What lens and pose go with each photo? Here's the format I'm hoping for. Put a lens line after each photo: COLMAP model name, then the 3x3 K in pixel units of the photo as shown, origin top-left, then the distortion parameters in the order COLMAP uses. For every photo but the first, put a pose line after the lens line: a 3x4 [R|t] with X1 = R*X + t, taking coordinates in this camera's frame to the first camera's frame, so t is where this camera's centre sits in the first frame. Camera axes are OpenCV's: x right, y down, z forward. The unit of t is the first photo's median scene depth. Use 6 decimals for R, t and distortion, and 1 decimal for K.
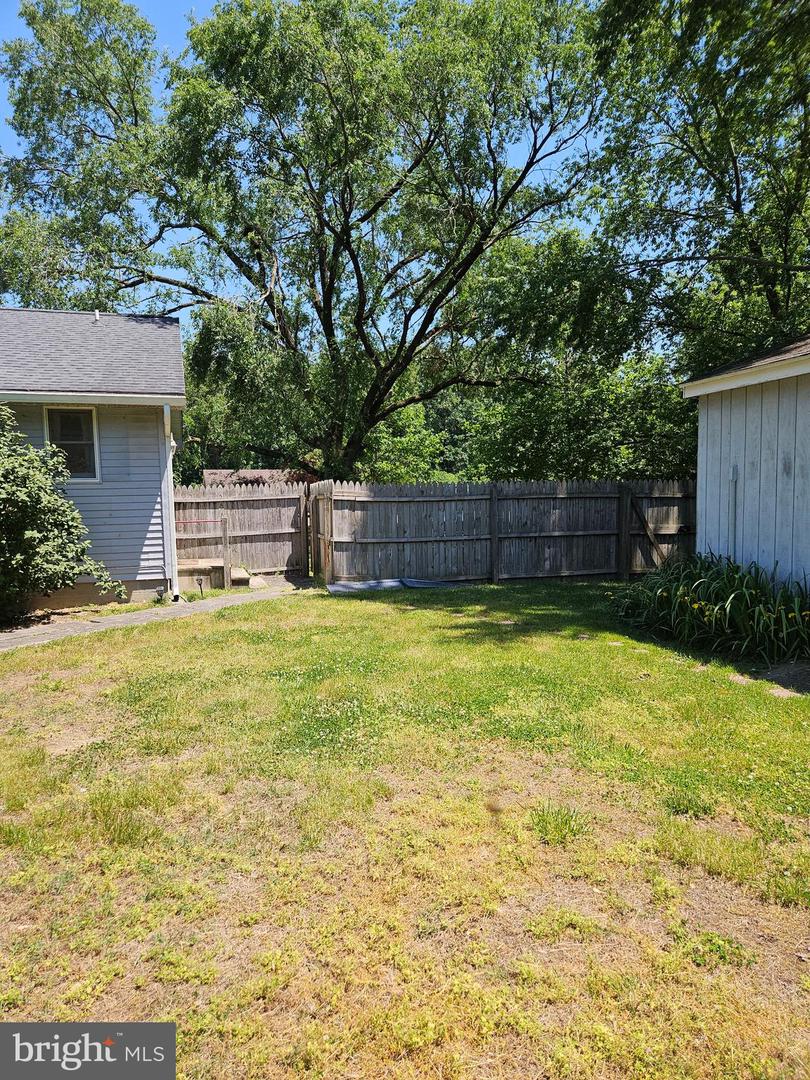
lens RADIAL K [[712.4, 0, 404.0], [0, 712.4, 543.3], [0, 0, 1]] dist [0.044888, -0.021532]
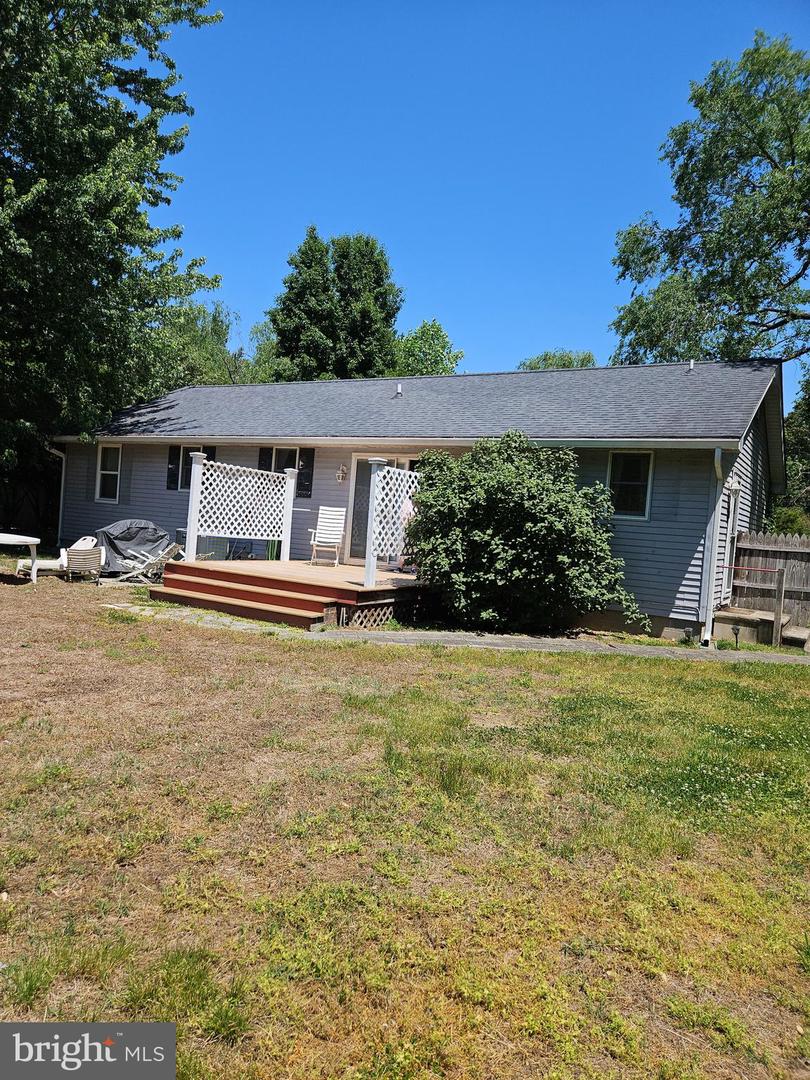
lens RADIAL K [[712.4, 0, 396.1], [0, 712.4, 536.7], [0, 0, 1]] dist [0.044888, -0.021532]
pose [[0.667149, 0.087874, -0.739723, 0.118508], [-0.138684, 0.990309, -0.007436, -0.001331], [0.731901, 0.107549, 0.672870, 0.010463]]
